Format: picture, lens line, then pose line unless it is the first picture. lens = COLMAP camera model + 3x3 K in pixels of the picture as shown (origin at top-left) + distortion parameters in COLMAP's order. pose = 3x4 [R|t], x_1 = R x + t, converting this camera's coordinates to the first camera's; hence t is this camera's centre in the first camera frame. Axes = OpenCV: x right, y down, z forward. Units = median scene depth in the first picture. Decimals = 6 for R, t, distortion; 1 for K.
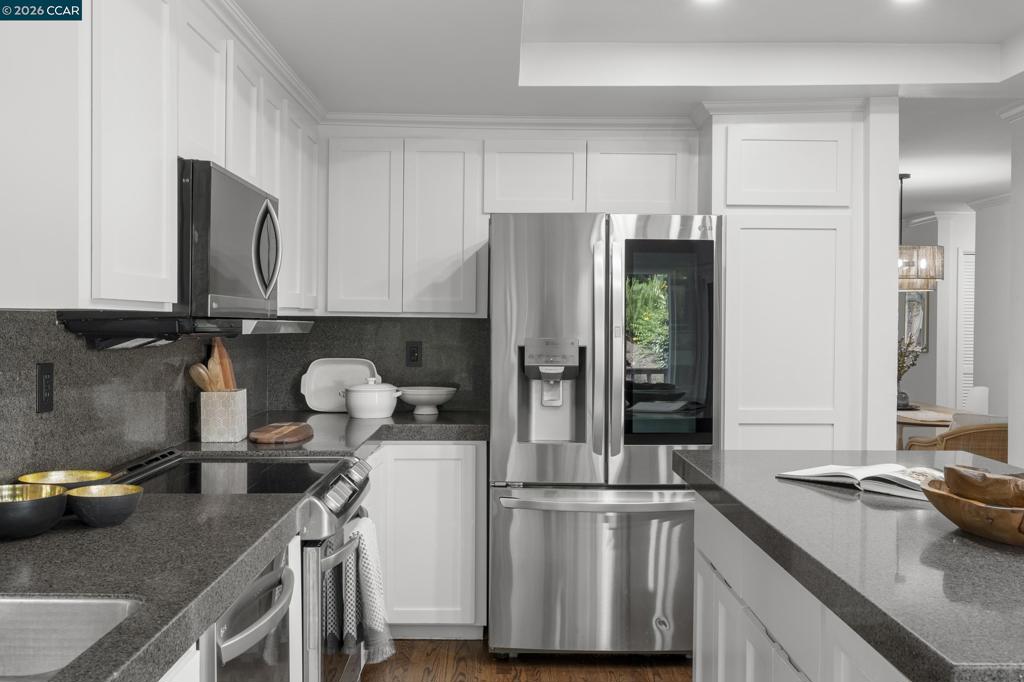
lens RADIAL K [[984.1, 0, 509.3], [0, 984.1, 339.2], [0, 0, 1]] dist [0.002188, 0.000000]
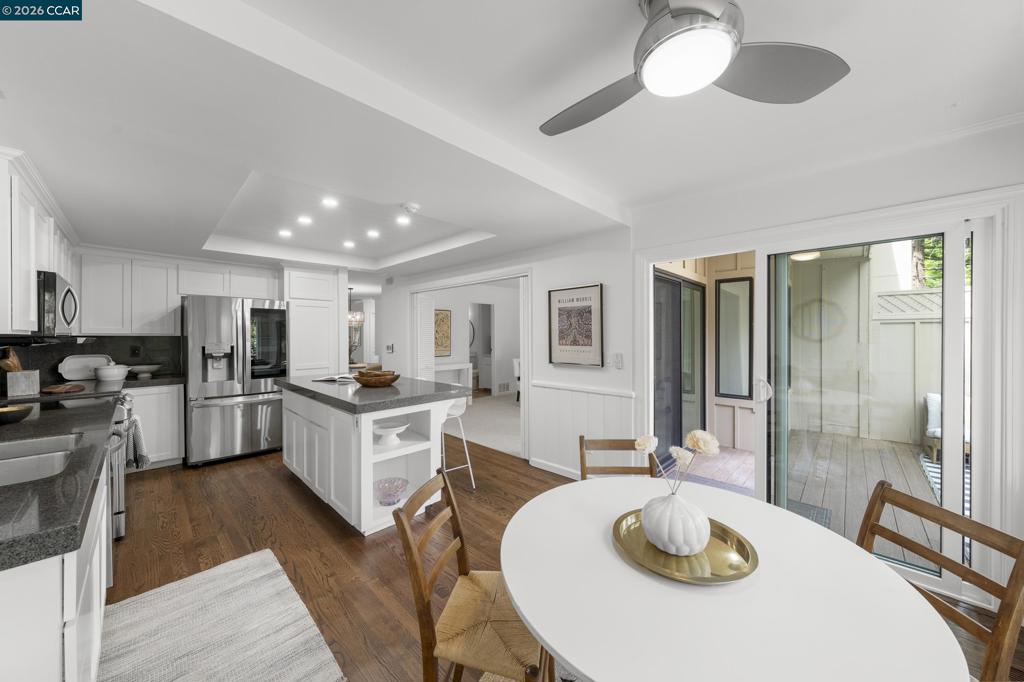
lens RADIAL K [[363.4, 0, 511.7], [0, 363.4, 334.9], [0, 0, 1]] dist [0.001465, 0.000173]
pose [[0.701873, -0.005328, 0.712283, -0.096246], [0.020557, 0.999707, -0.012779, 0.005401], [-0.712006, 0.023612, 0.701777, -0.263629]]
